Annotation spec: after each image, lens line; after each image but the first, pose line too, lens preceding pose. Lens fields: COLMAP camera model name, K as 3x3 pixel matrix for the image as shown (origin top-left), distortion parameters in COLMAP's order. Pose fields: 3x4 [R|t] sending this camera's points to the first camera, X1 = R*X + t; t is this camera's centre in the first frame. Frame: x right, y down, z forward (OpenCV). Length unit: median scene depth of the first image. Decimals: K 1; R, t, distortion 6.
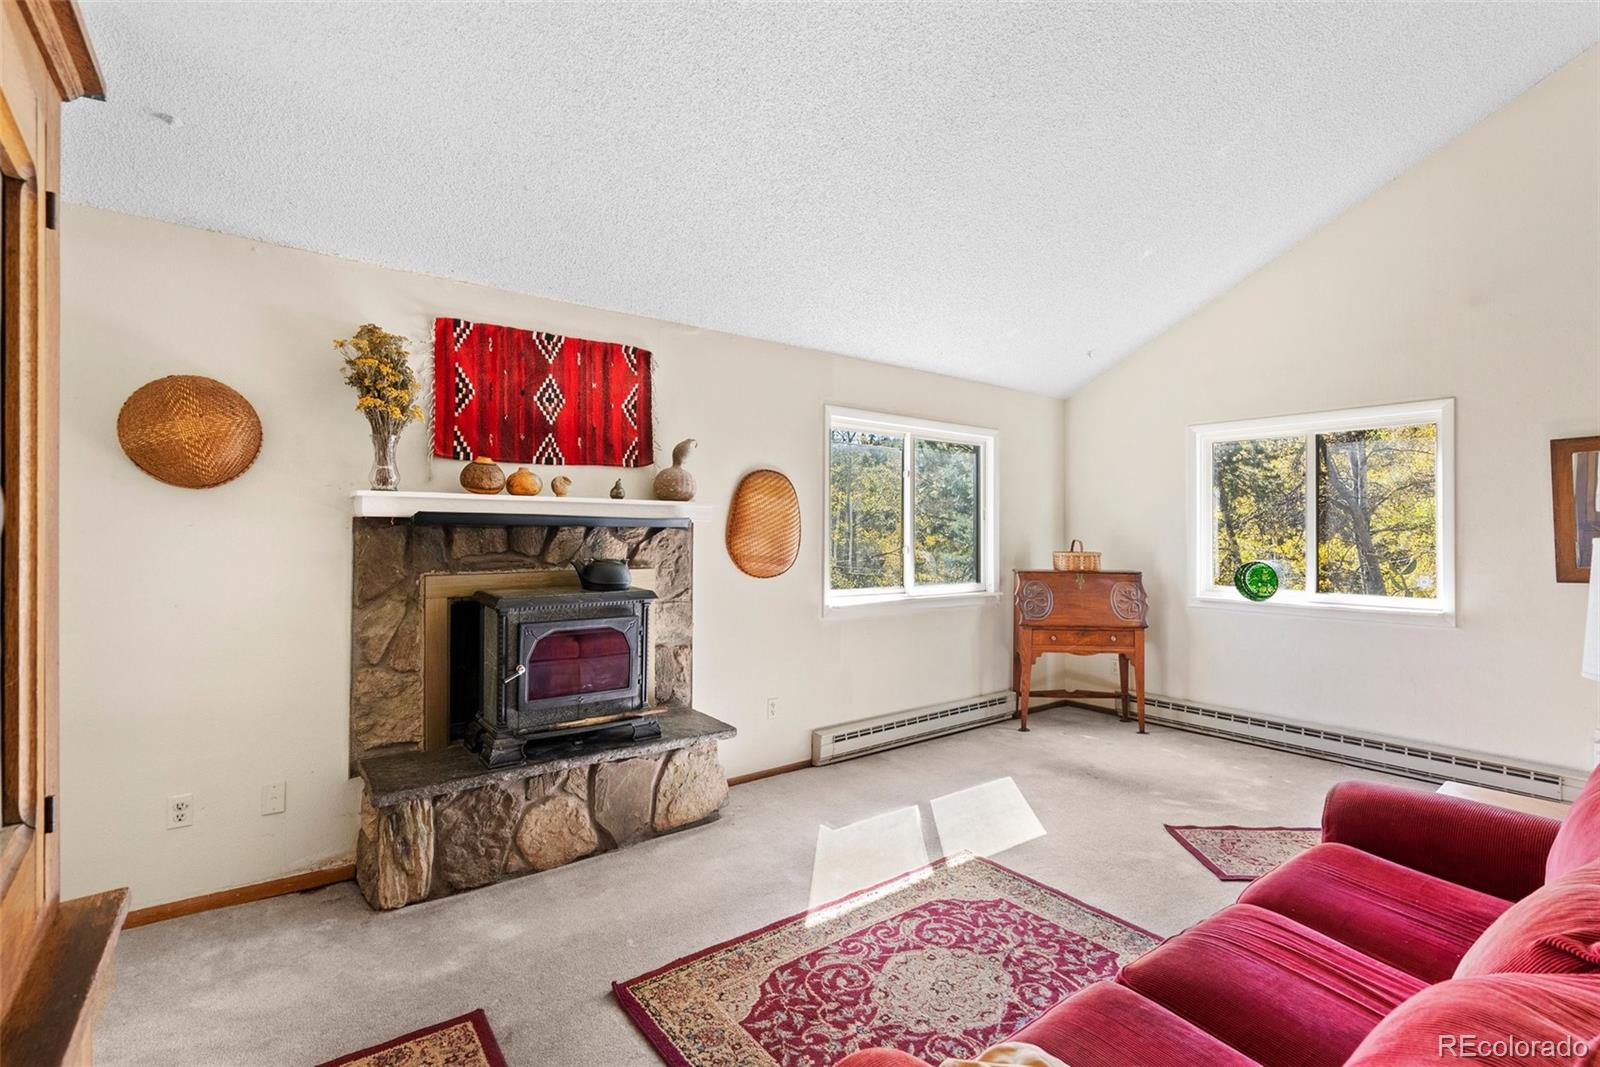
lens RADIAL K [[734.5, 0, 802.3], [0, 734.5, 523.1], [0, 0, 1]] dist [-0.009346, 0.003576]
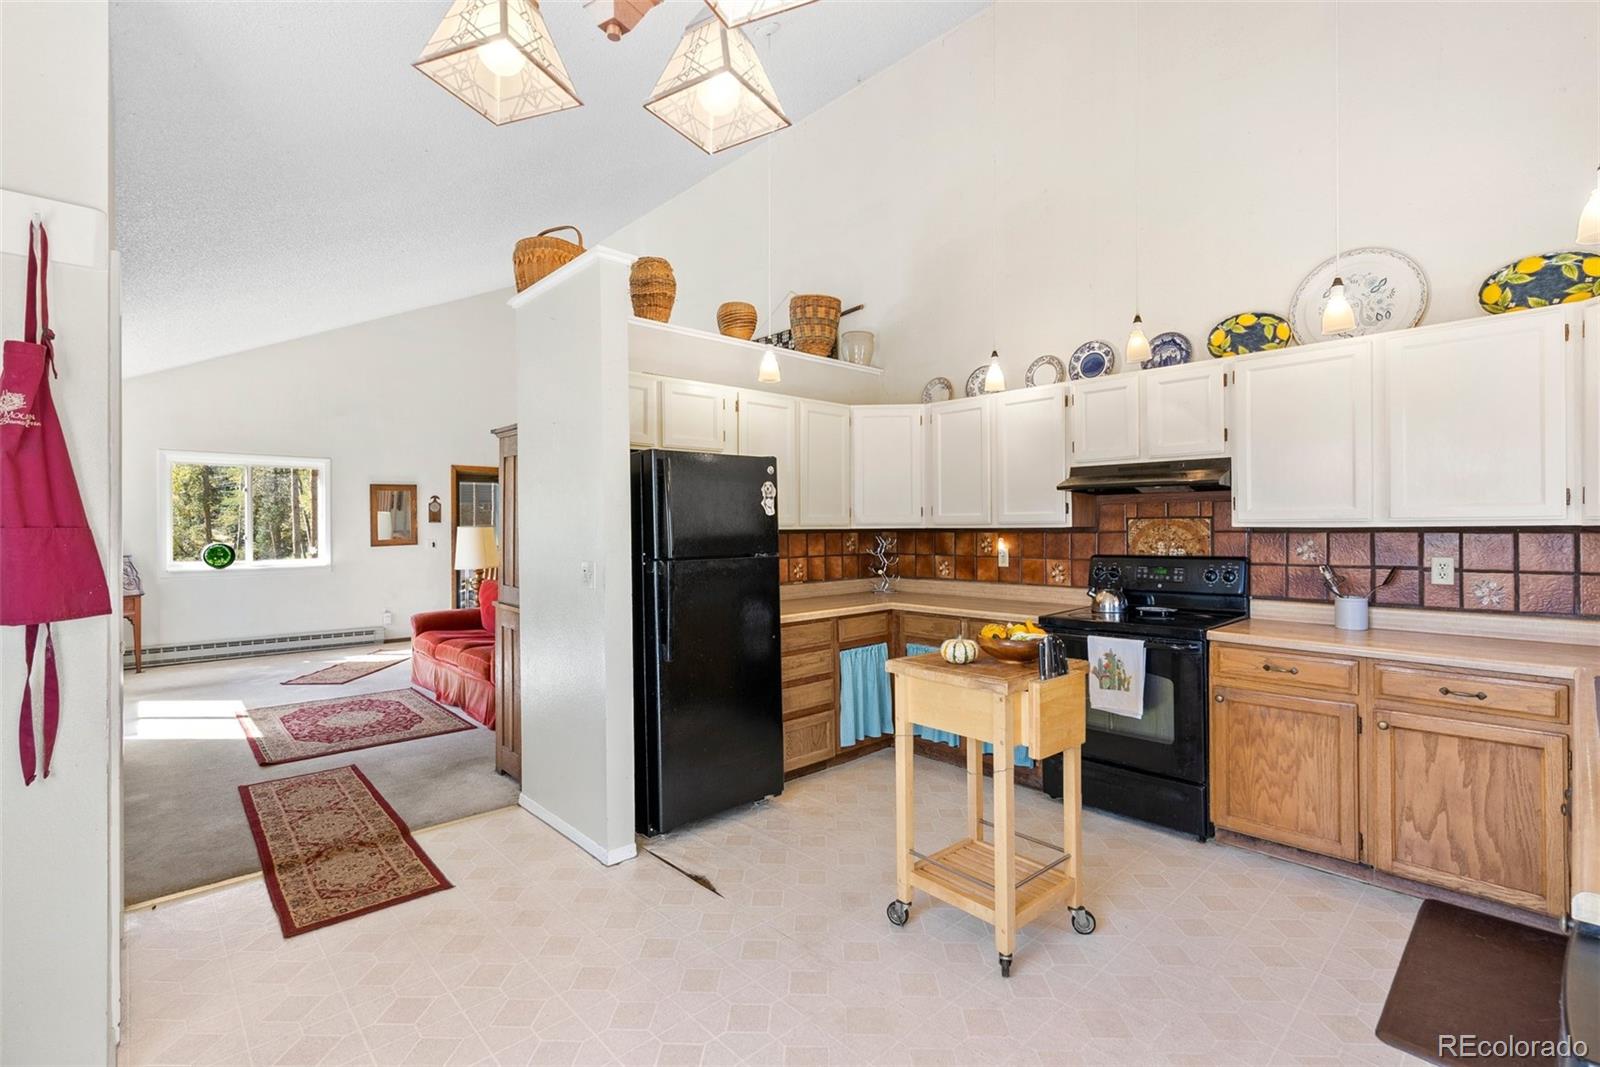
lens RADIAL K [[734.5, 0, 797.8], [0, 734.5, 526.7], [0, 0, 1]] dist [-0.009346, 0.003576]
pose [[-0.091498, -0.004465, 0.995795, -1.930826], [-0.012023, 0.999922, 0.003378, -0.007010], [-0.995733, -0.011663, -0.091544, -0.167364]]
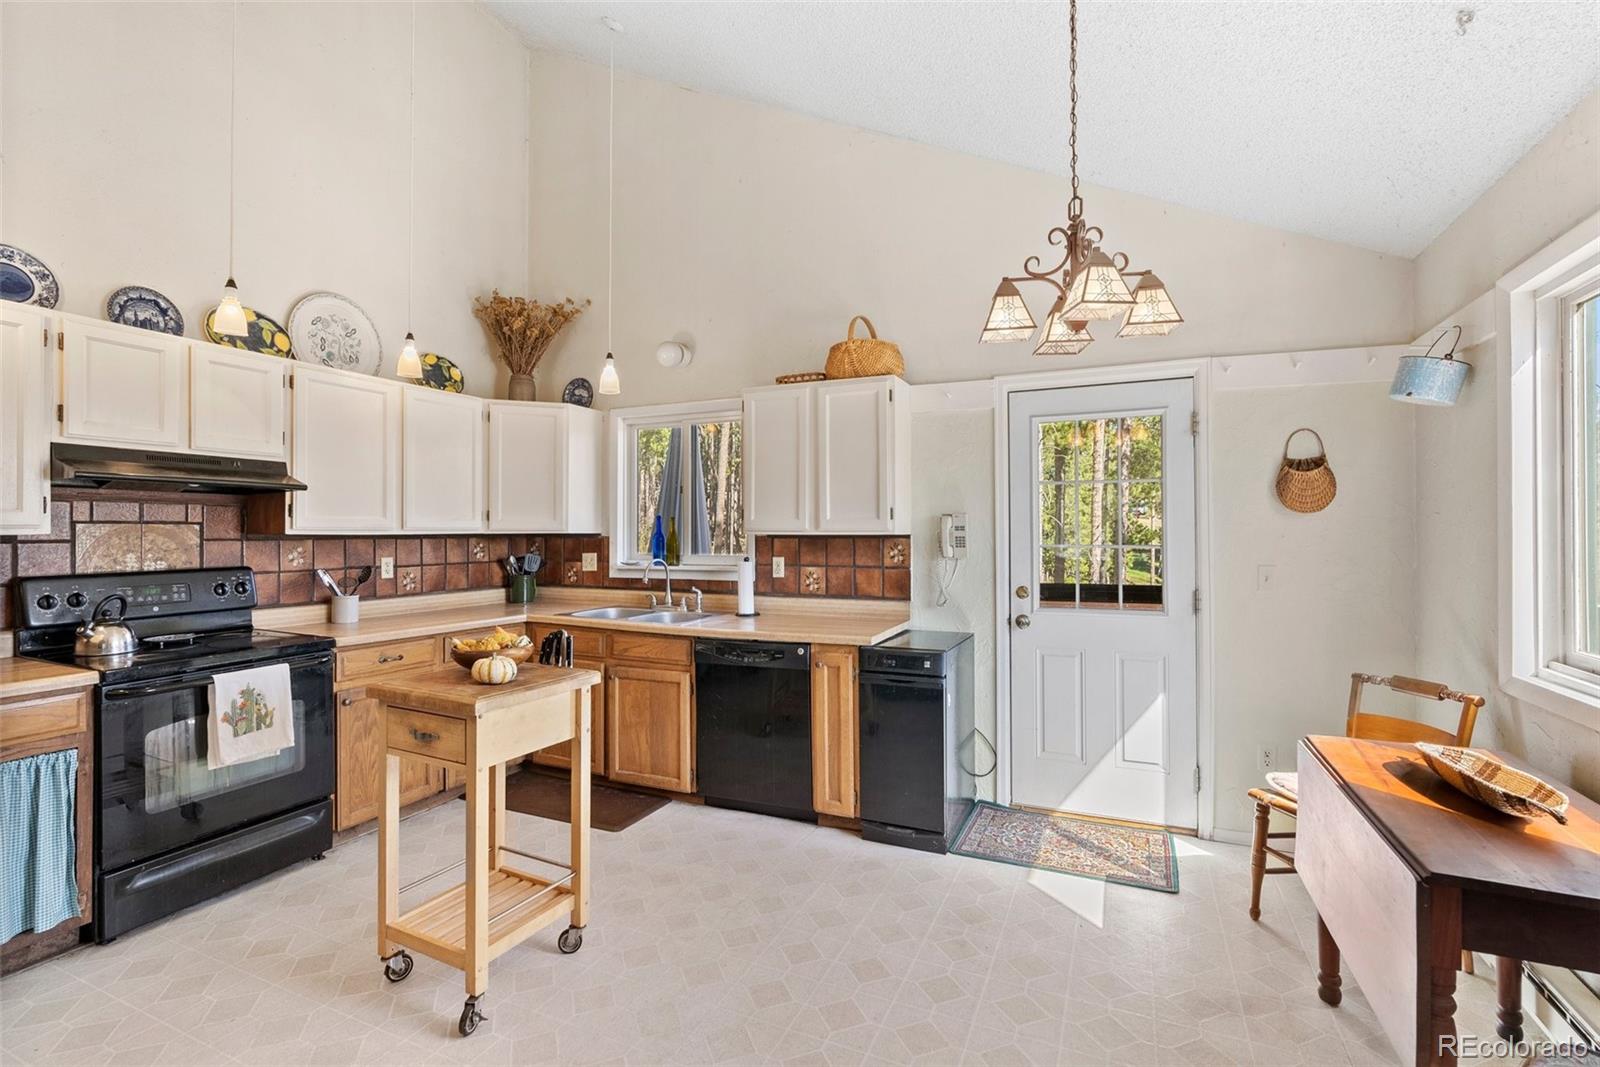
lens RADIAL K [[734.5, 0, 808.9], [0, 734.5, 530.0], [0, 0, 1]] dist [-0.009346, 0.003576]
pose [[-0.873263, -0.007058, -0.487198, -0.917338], [0.003137, 0.999793, -0.020106, 0.008452], [0.487239, -0.019087, -0.873060, 0.459104]]
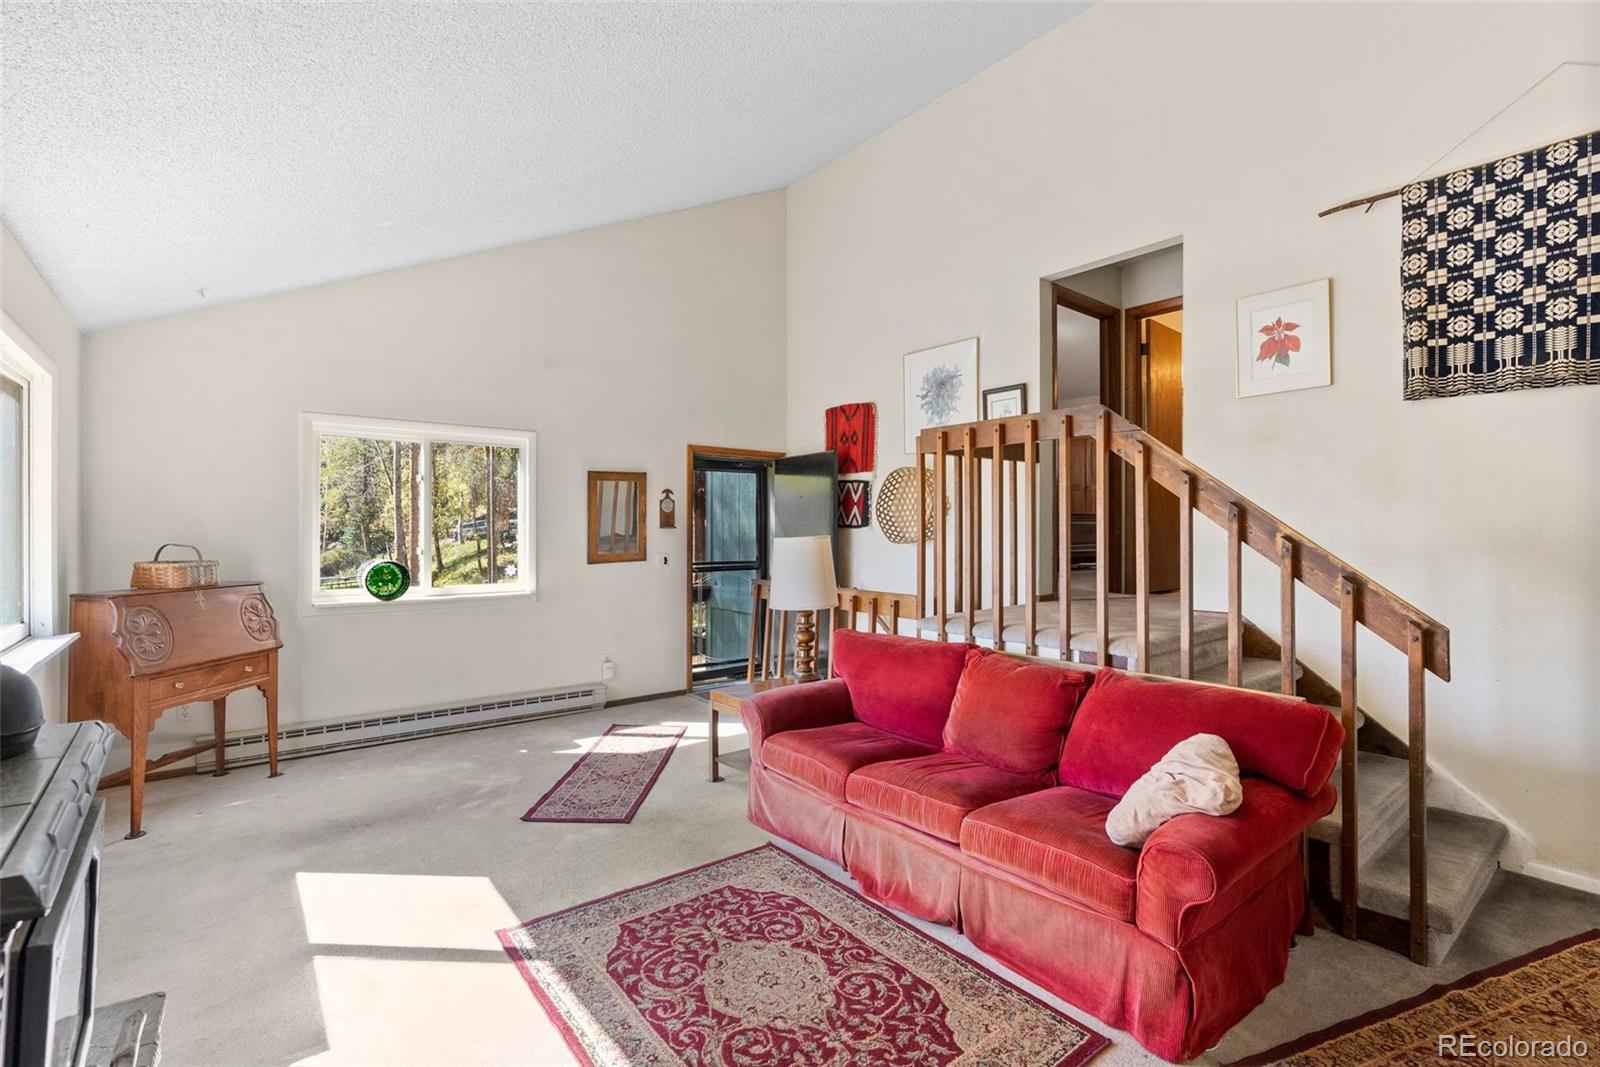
lens RADIAL K [[734.5, 0, 792.7], [0, 734.5, 525.0], [0, 0, 1]] dist [-0.009346, 0.003576]
pose [[-0.017433, -0.000015, 0.999848, -0.721108], [-0.015489, 0.999880, -0.000255, -0.009919], [-0.999728, -0.015492, -0.017431, 0.846578]]
